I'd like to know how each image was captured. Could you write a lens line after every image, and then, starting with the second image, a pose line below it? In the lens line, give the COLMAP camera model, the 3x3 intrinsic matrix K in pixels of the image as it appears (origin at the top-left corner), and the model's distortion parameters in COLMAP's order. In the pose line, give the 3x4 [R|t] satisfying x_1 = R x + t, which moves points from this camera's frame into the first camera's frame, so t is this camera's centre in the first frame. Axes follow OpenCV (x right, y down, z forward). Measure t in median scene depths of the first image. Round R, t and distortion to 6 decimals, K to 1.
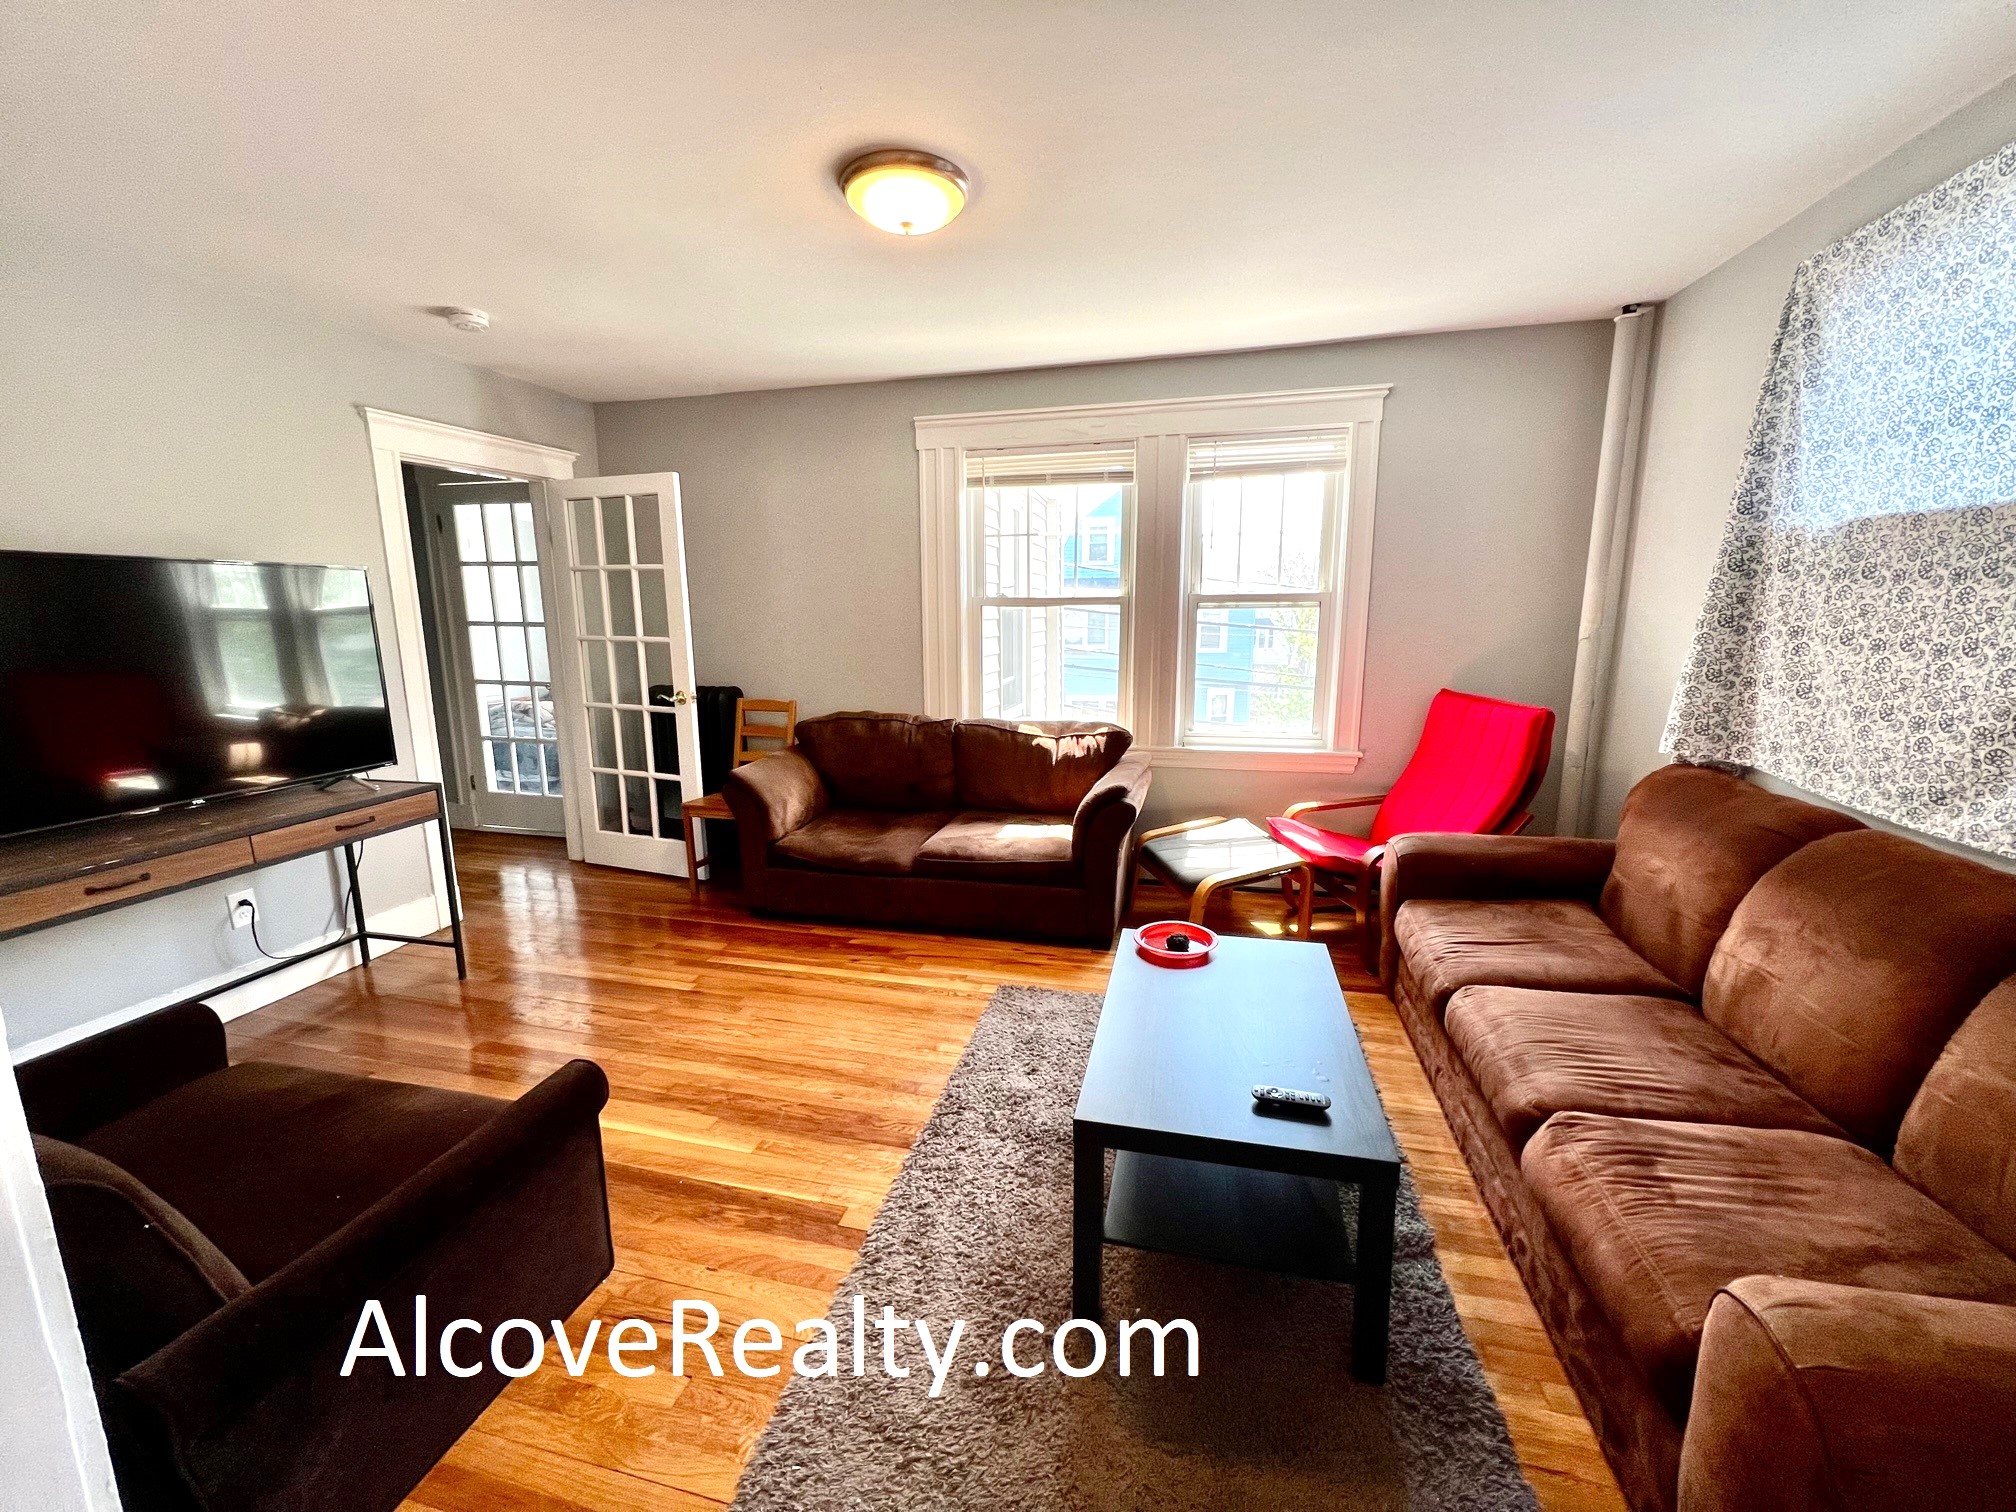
lens RADIAL K [[807.0, 0, 1009.2], [0, 807.0, 753.0], [0, 0, 1]] dist [0.000086, -0.000073]
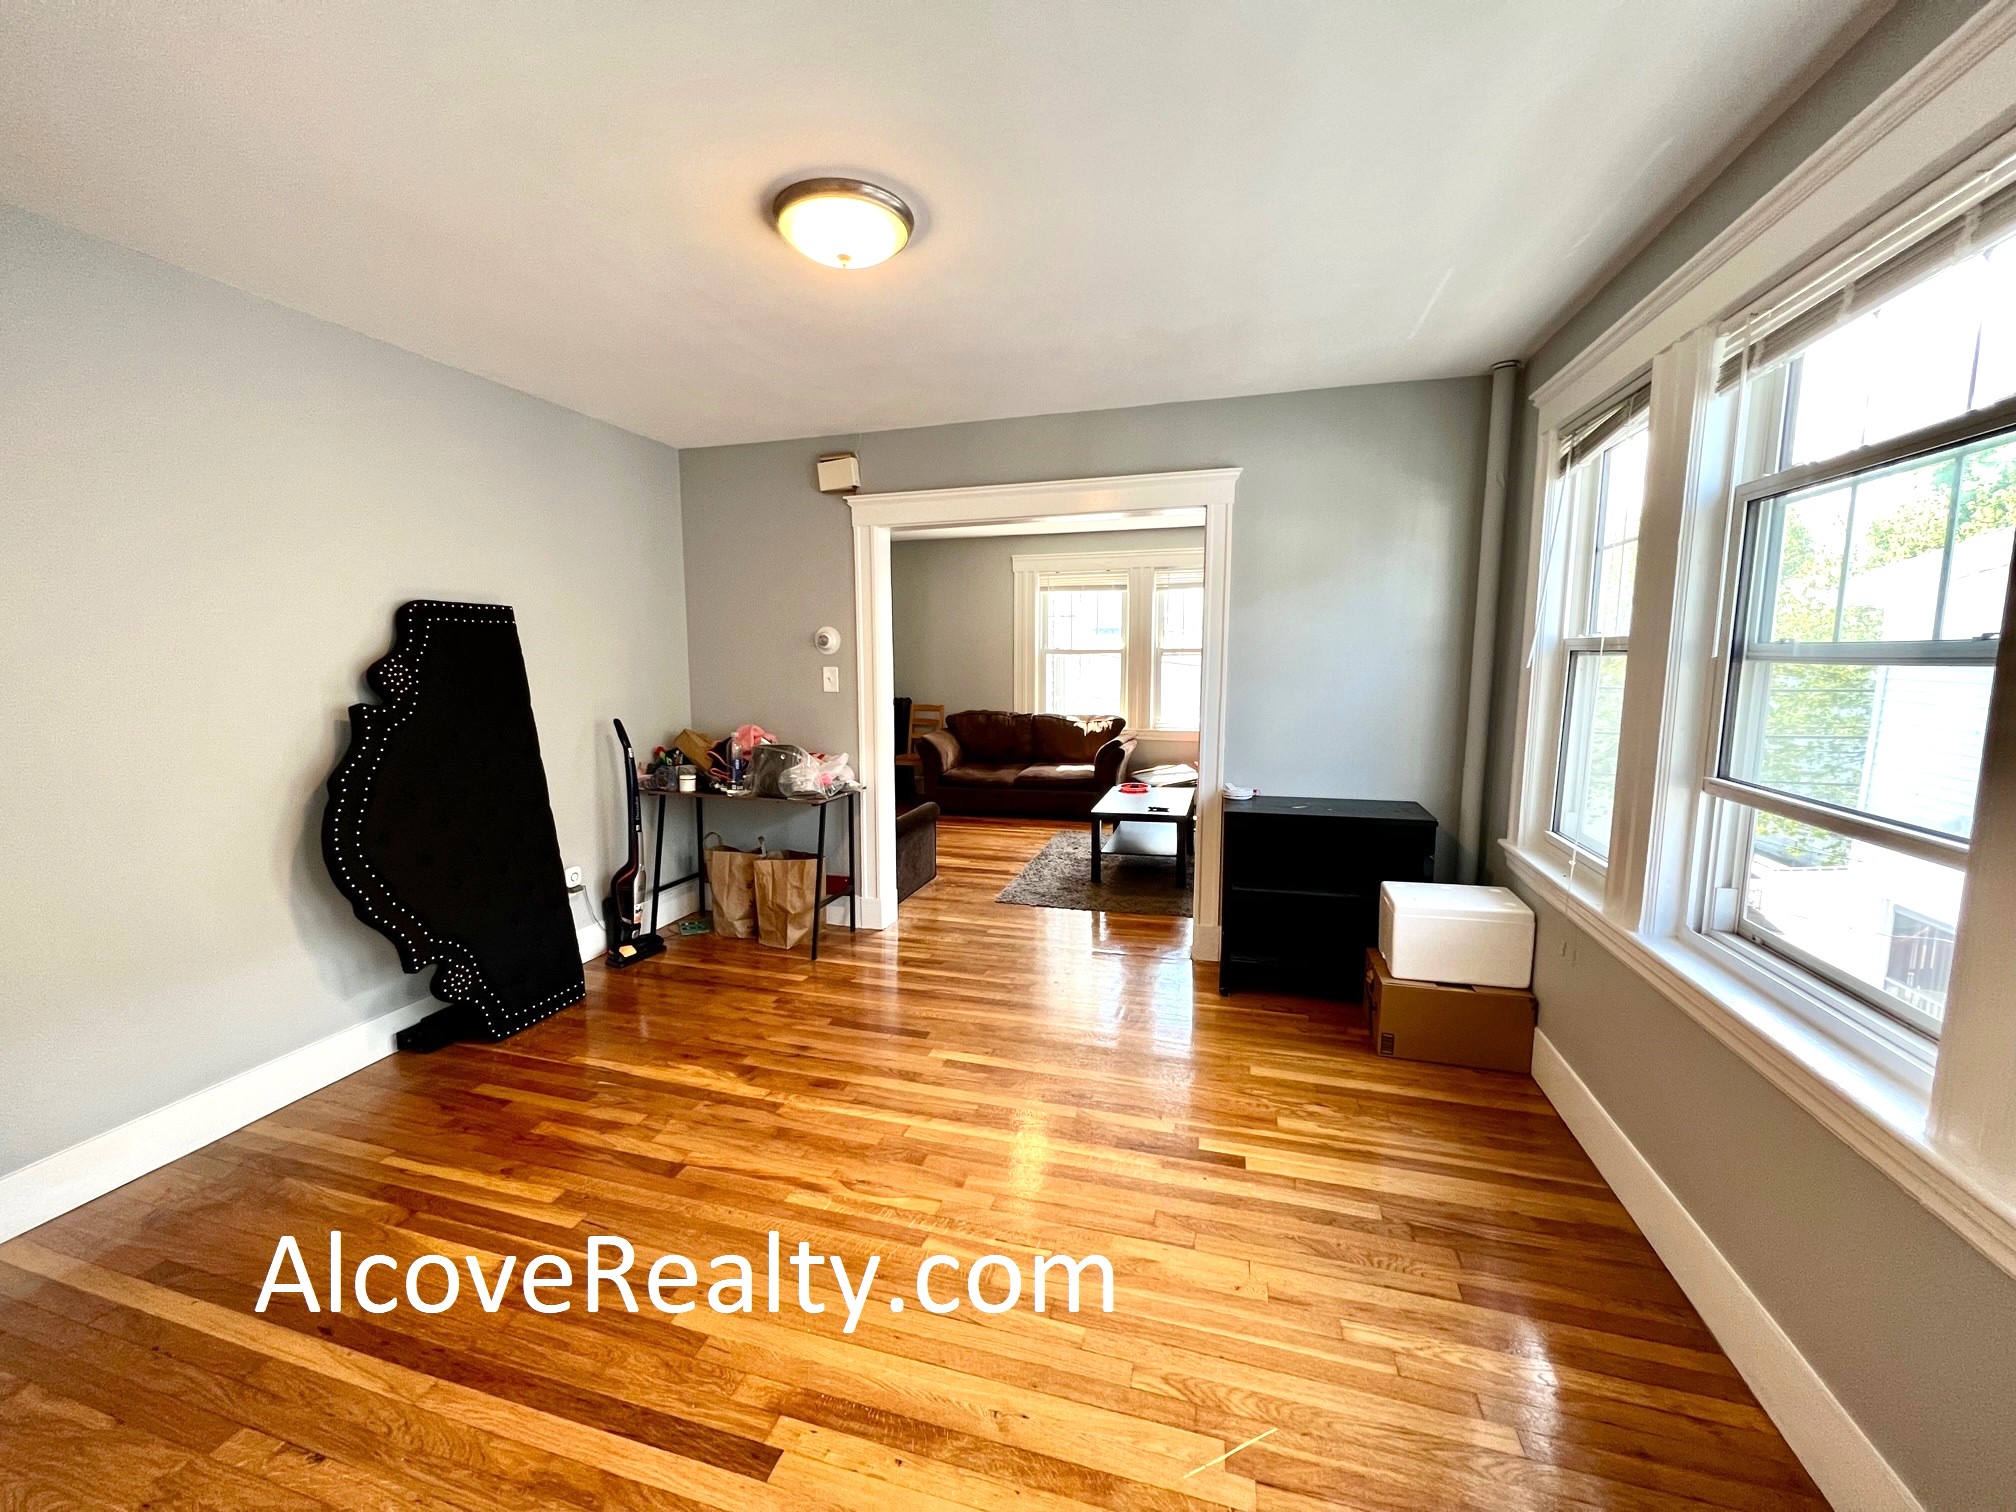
lens RADIAL K [[807.0, 0, 996.2], [0, 807.0, 740.3], [0, 0, 1]] dist [0.000086, -0.000073]
pose [[0.998680, 0.009033, -0.050561, -0.058206], [-0.012644, 0.997357, -0.071550, 0.162741], [0.049781, 0.072095, 0.996155, -0.912299]]
